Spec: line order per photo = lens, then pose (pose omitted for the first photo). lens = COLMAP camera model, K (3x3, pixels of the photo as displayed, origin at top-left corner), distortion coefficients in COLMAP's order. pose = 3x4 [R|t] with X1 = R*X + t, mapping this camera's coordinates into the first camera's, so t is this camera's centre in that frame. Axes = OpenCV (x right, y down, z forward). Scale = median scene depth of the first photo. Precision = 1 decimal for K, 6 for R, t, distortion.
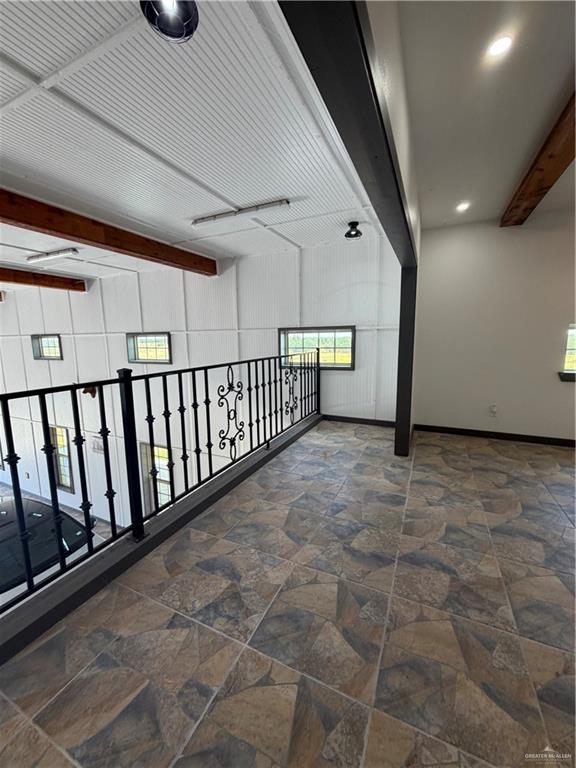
lens RADIAL K [[306.9, 0, 287.3], [0, 306.9, 381.1], [0, 0, 1]] dist [-0.001097, 0.000606]
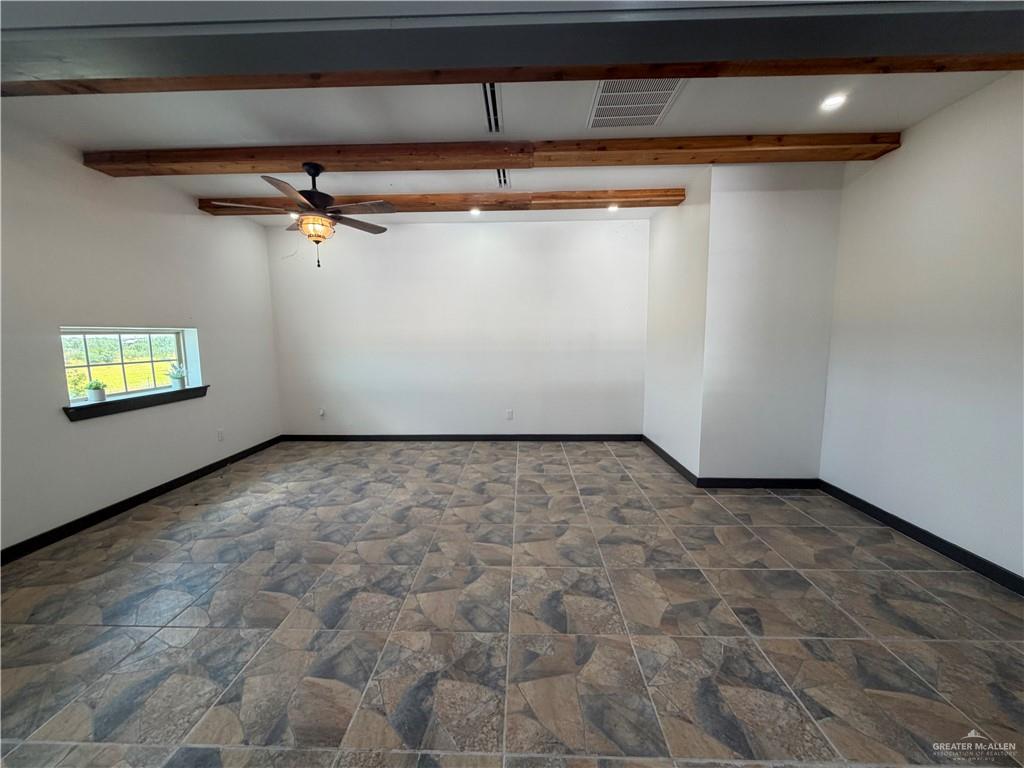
lens RADIAL K [[409.2, 0, 509.1], [0, 409.2, 384.8], [0, 0, 1]] dist [-0.001097, 0.000606]
pose [[-0.395717, -0.092845, 0.913667, -0.237367], [0.141127, 0.976912, 0.160395, -0.114539], [-0.907464, 0.192414, -0.373477, 0.763838]]
